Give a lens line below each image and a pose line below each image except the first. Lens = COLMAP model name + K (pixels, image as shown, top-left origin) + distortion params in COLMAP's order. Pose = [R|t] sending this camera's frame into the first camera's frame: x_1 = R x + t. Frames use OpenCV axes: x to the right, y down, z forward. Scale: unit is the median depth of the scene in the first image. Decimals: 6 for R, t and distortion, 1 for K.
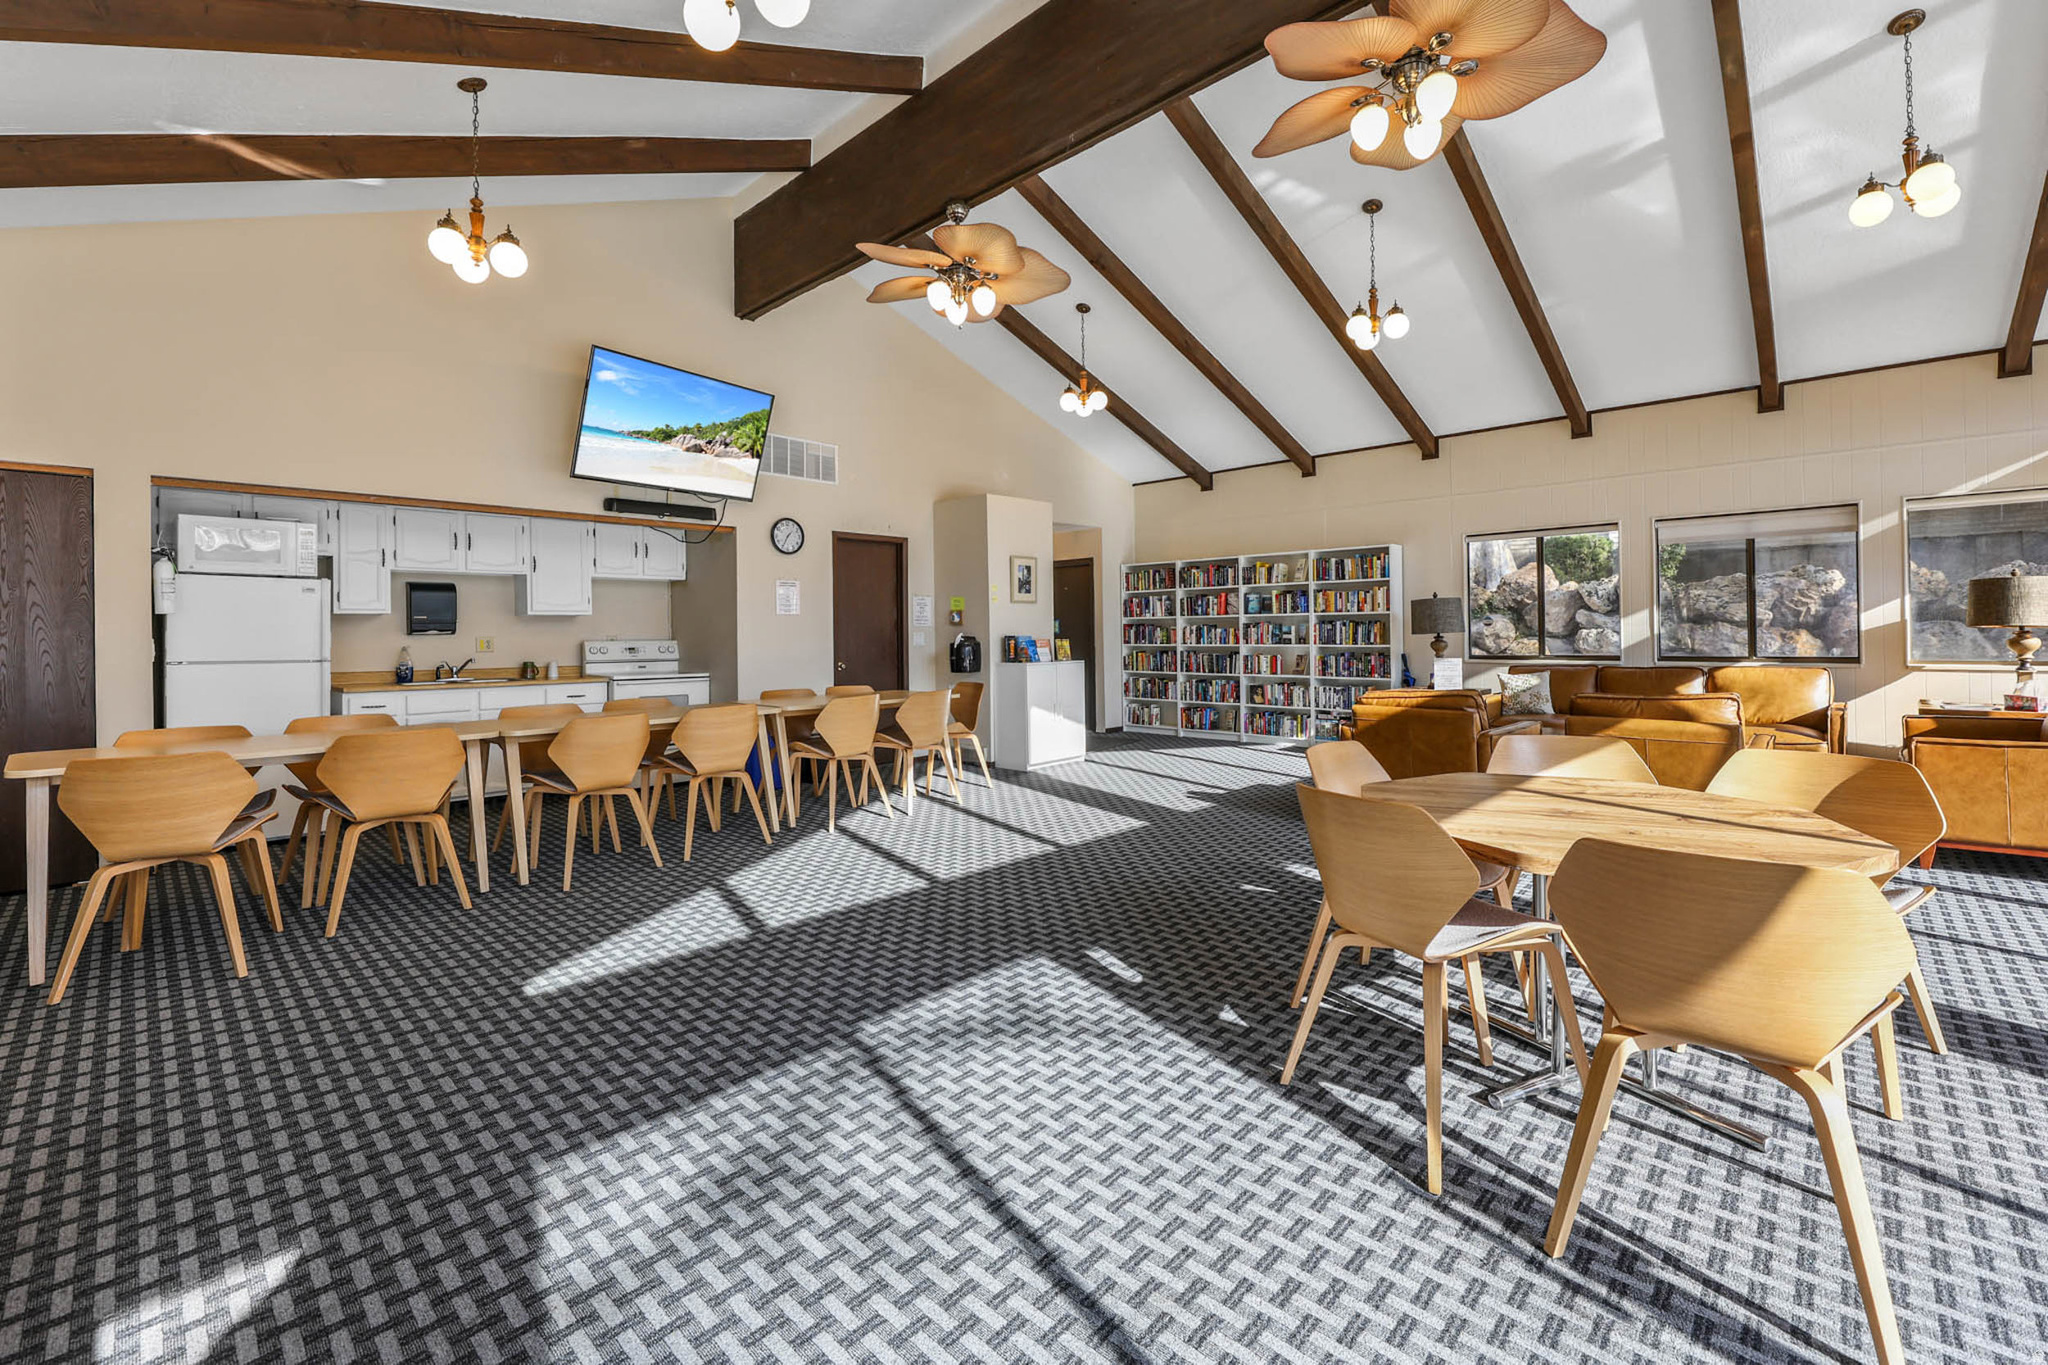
lens RADIAL K [[853.9, 0, 1050.3], [0, 853.9, 631.6], [0, 0, 1]] dist [0.003764, -0.002265]
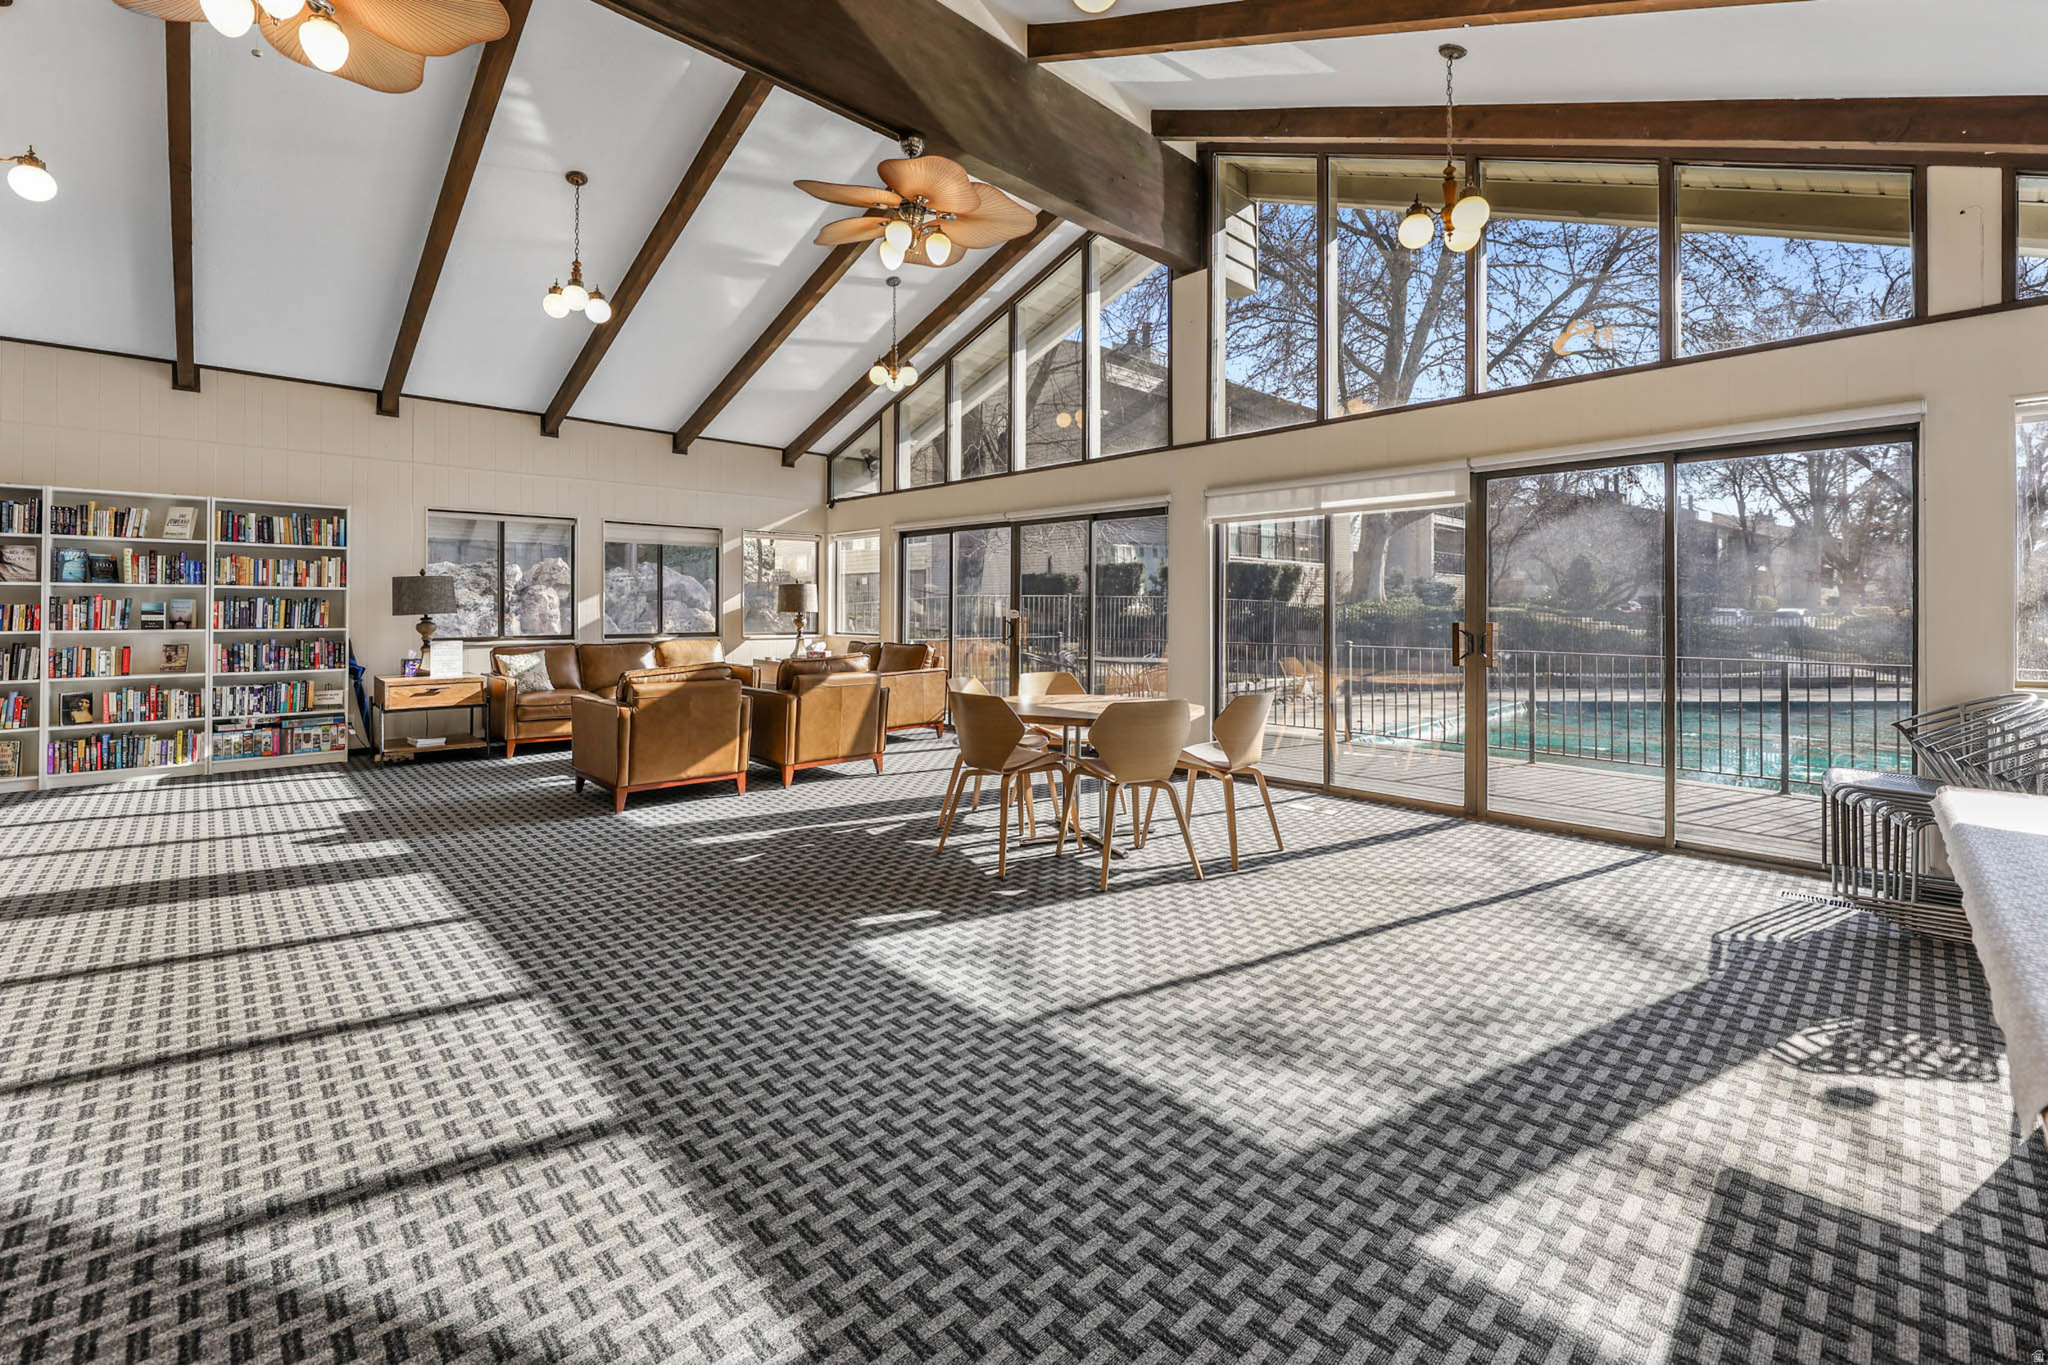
lens RADIAL K [[853.9, 0, 1013.8], [0, 853.9, 609.4], [0, 0, 1]] dist [0.003764, -0.002265]
pose [[0.064151, 0.012484, 0.997862, -0.491828], [-0.004285, 0.999916, -0.012234, 0.005938], [-0.997931, -0.003491, 0.064199, 0.385627]]
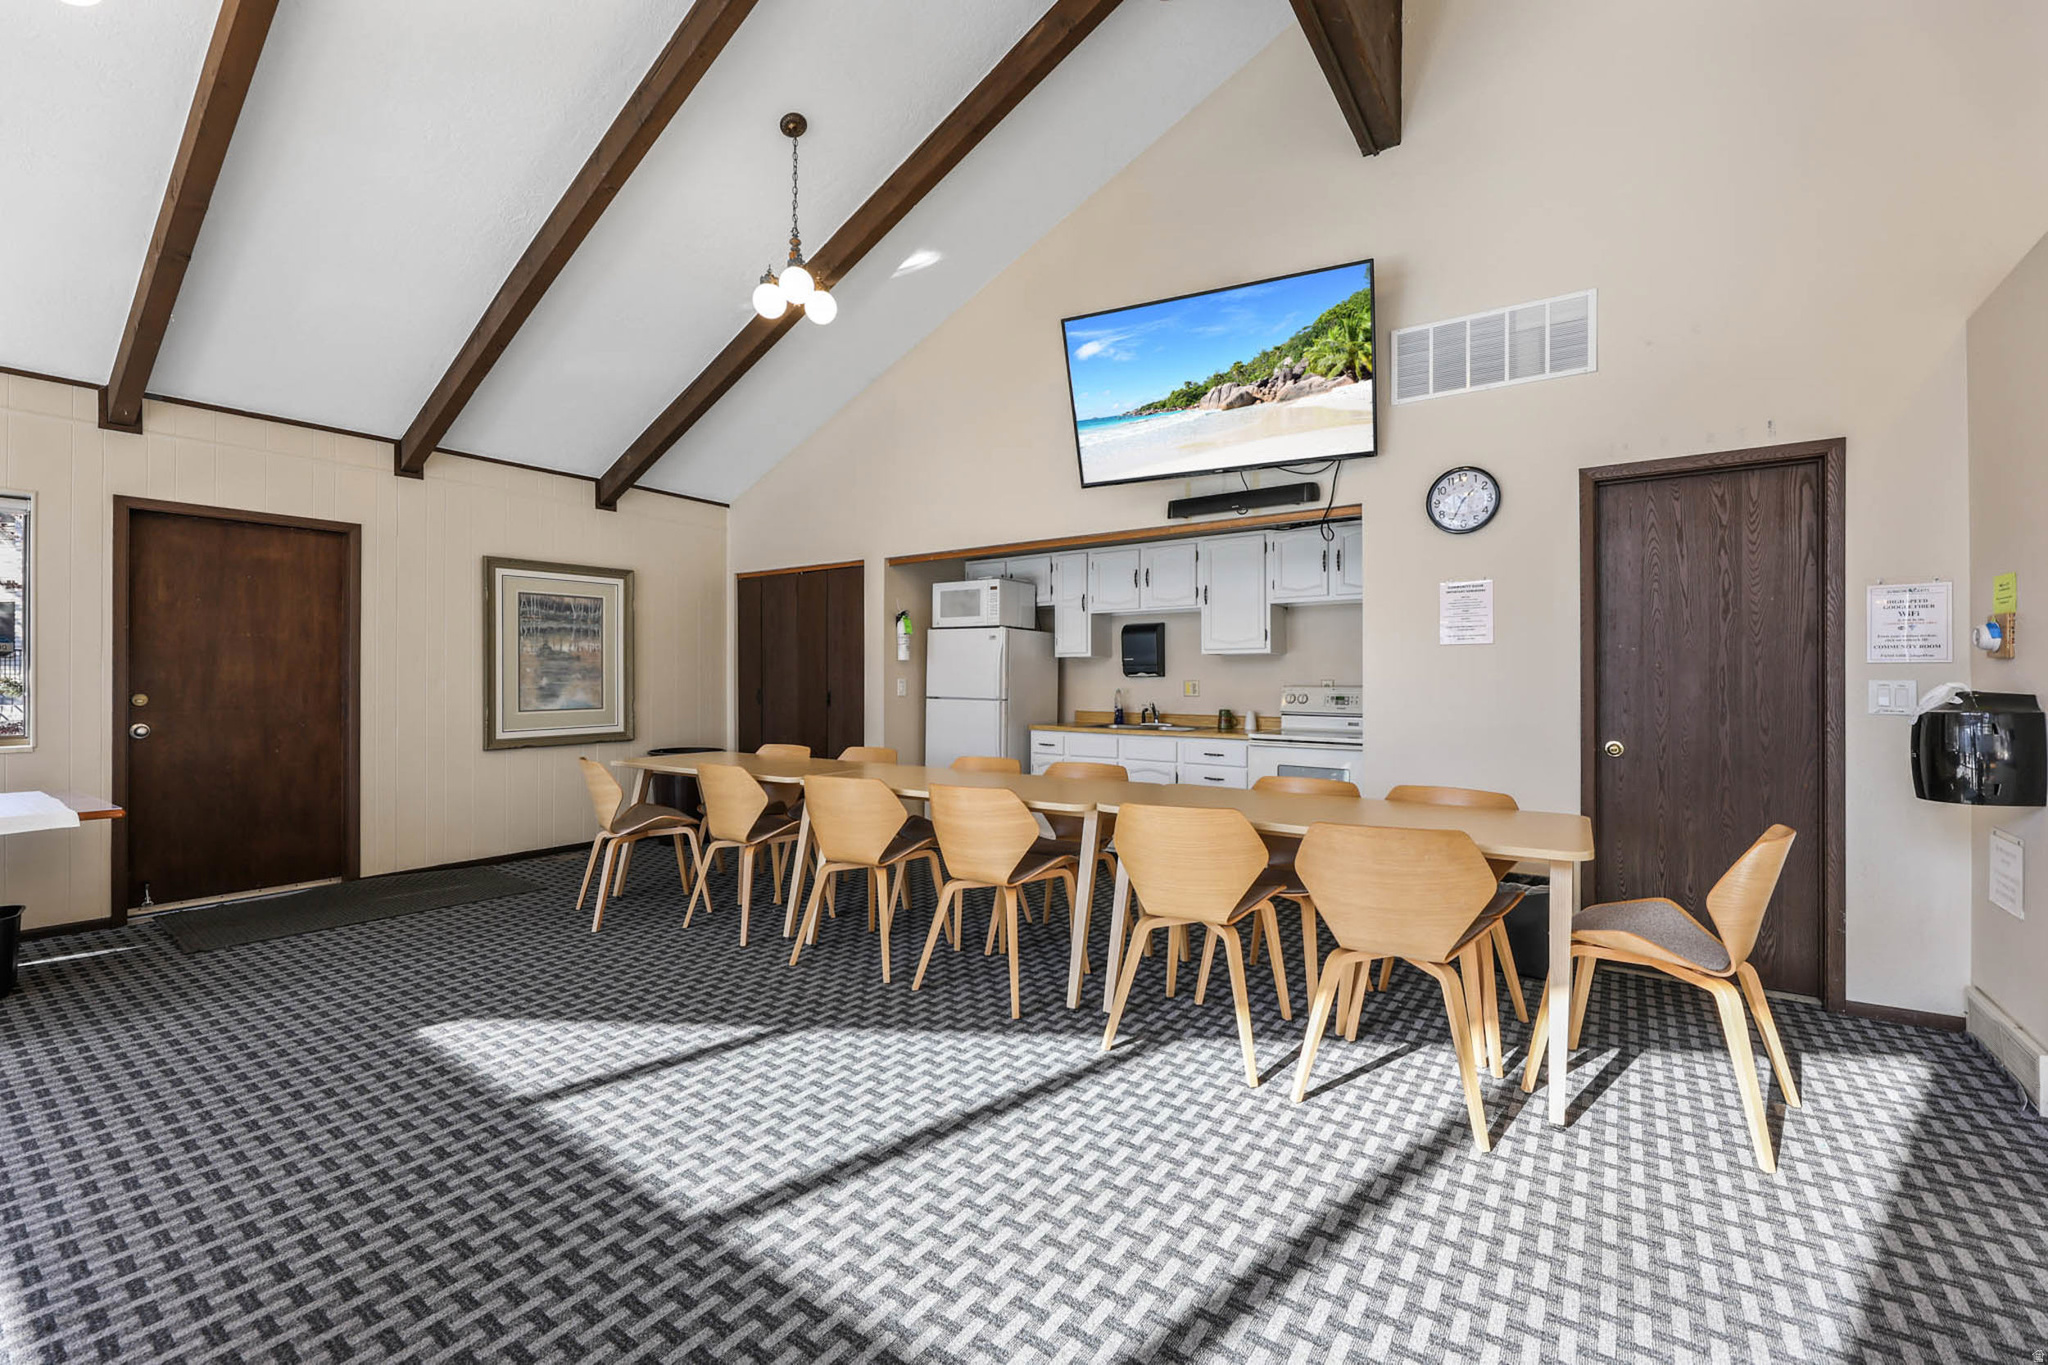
lens RADIAL K [[853.9, 0, 1019.4], [0, 853.9, 677.7], [0, 0, 1]] dist [0.003764, -0.002265]
pose [[0.122016, 0.005183, -0.992515, 0.220986], [-0.000462, 0.999987, 0.005165, -0.000618], [0.992528, -0.000172, 0.122016, 0.718036]]
